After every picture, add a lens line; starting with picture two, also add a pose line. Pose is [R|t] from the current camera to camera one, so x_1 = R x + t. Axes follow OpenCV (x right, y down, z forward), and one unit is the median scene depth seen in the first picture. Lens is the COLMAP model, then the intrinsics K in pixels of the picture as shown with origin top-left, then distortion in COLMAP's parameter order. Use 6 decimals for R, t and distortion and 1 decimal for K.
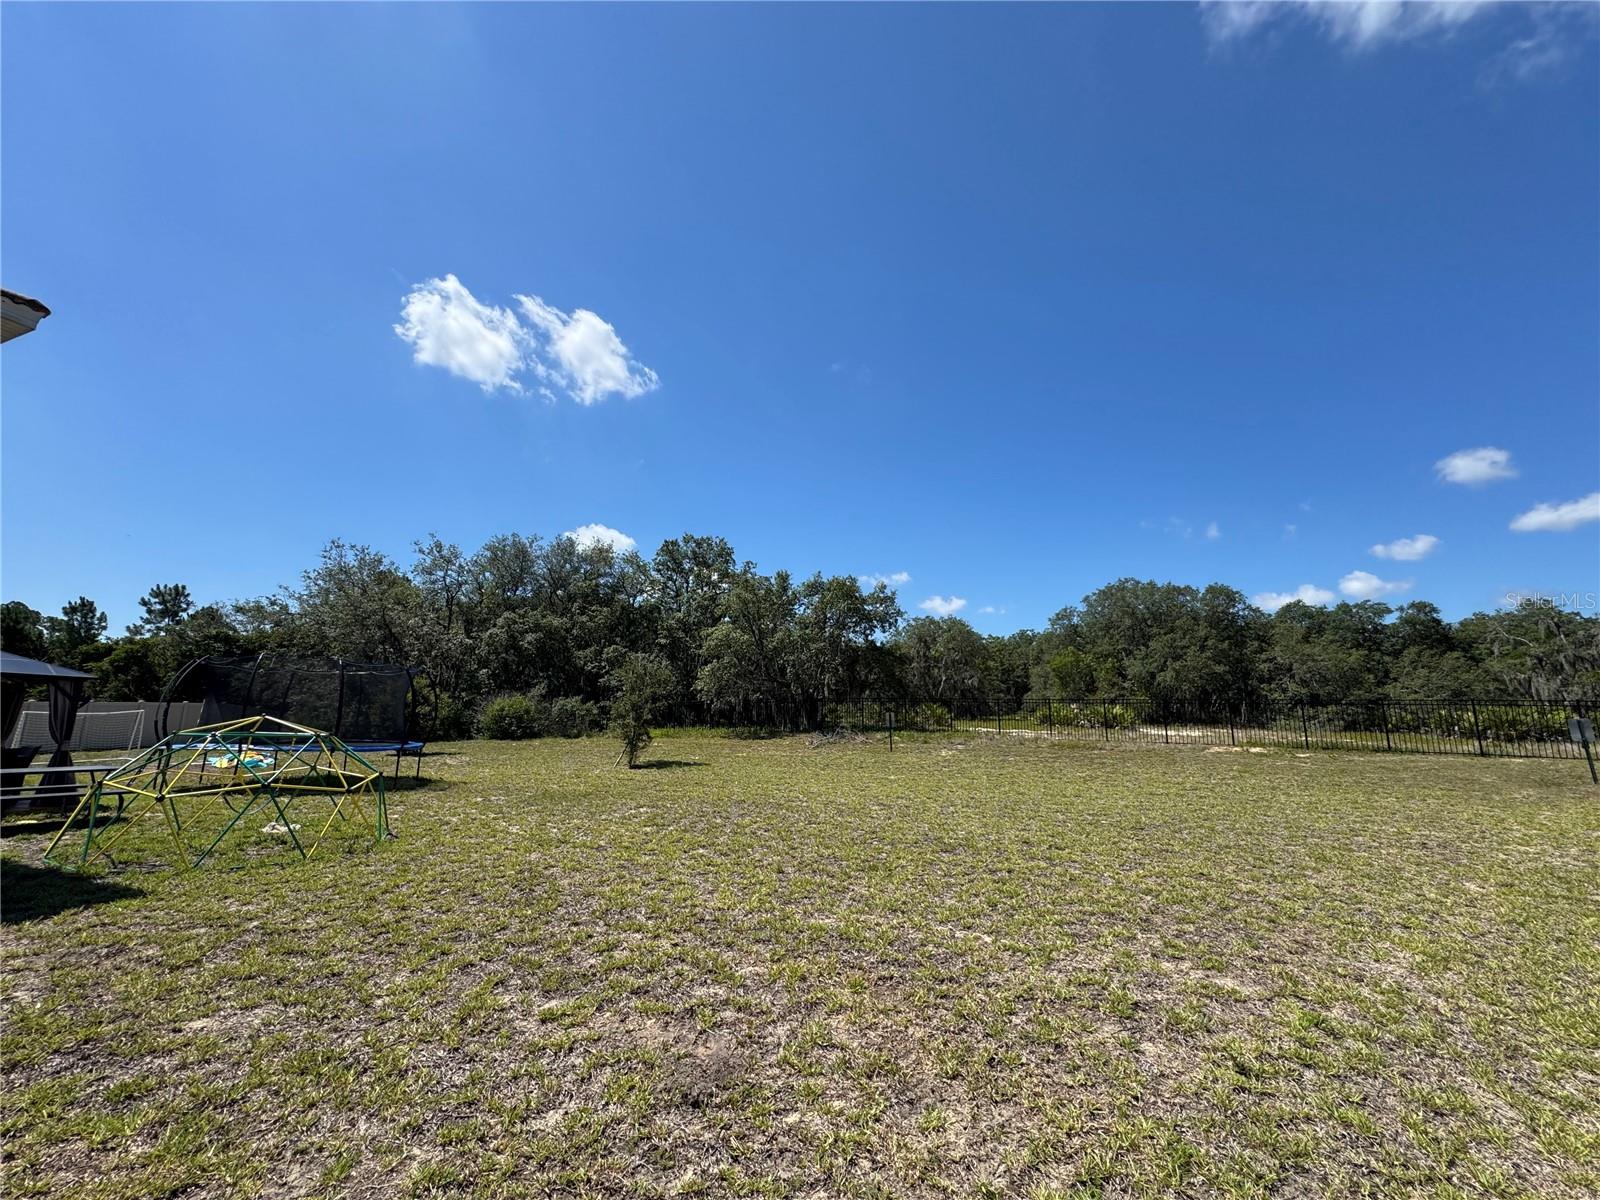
lens RADIAL K [[636.8, 0, 801.3], [0, 636.8, 597.6], [0, 0, 1]] dist [-0.001908, 0.000147]
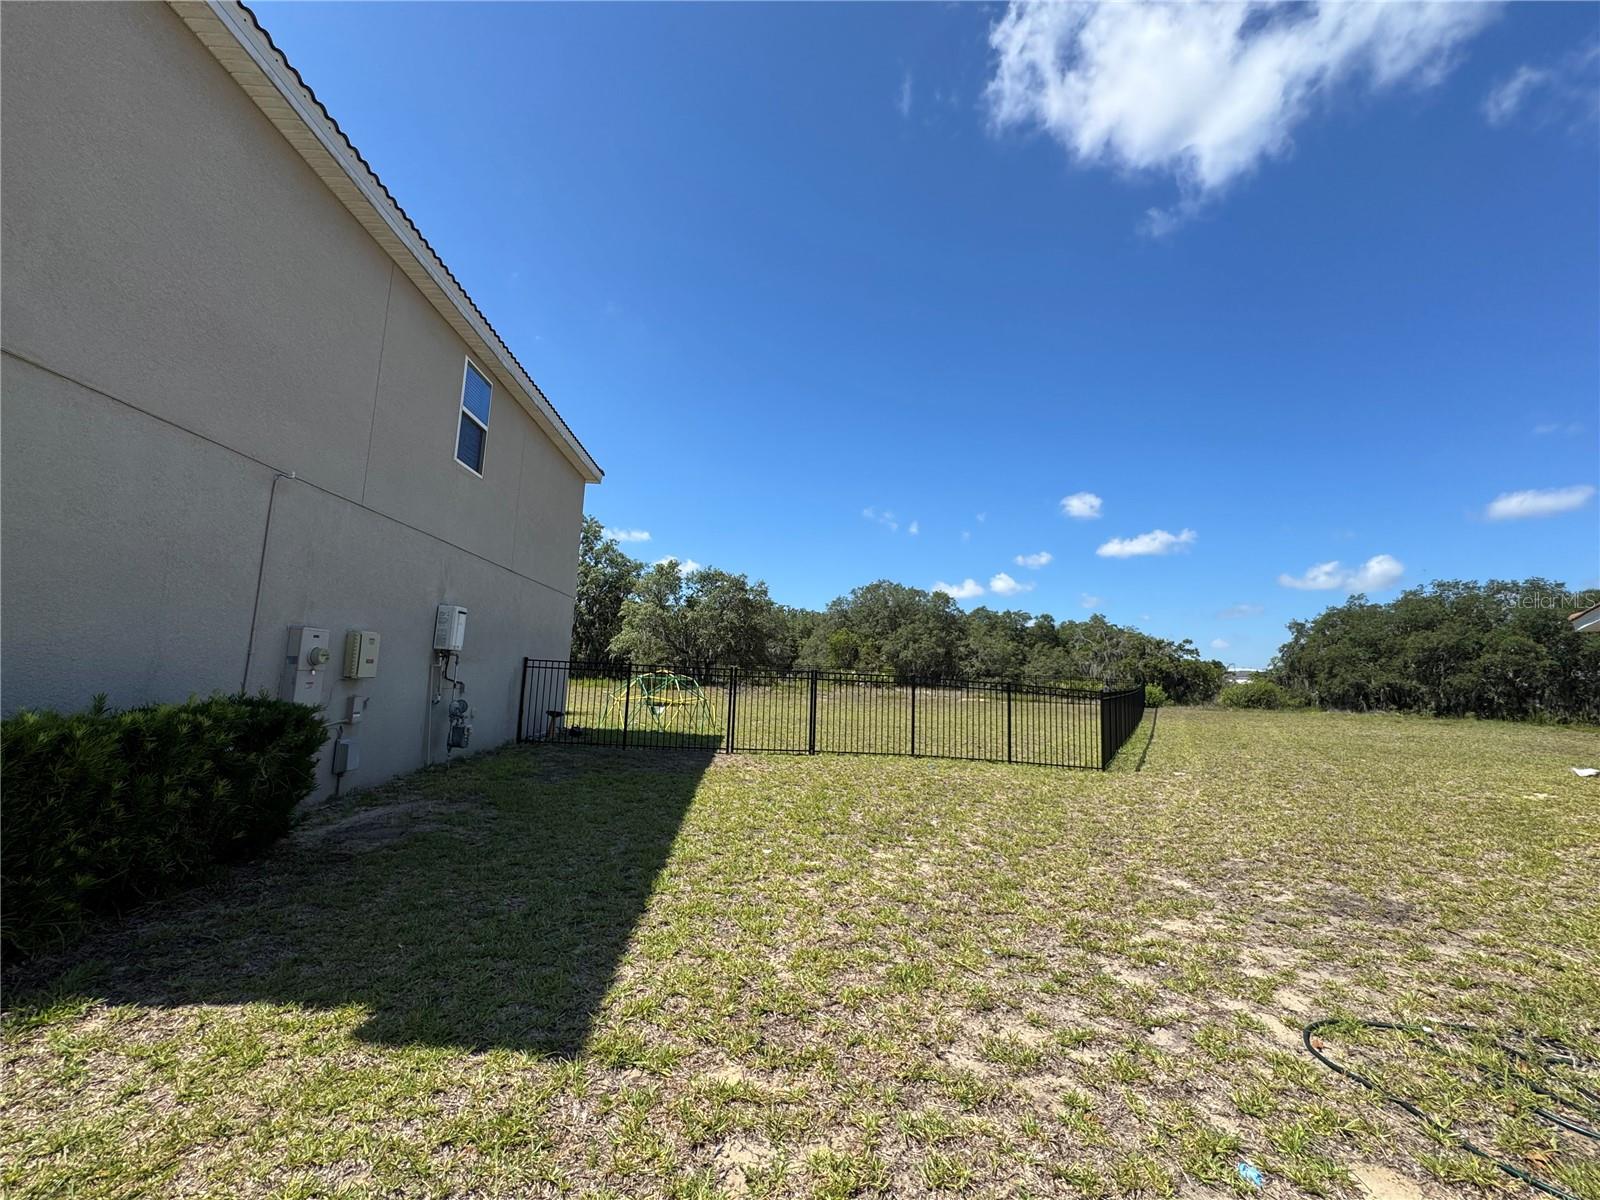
lens RADIAL K [[636.8, 0, 801.3], [0, 636.8, 597.6], [0, 0, 1]] dist [-0.001908, 0.000147]
pose [[0.911223, 0.080237, 0.404024, -0.218916], [-0.104742, 0.993739, 0.038881, -0.030217], [-0.398374, -0.077748, 0.913922, -0.196614]]
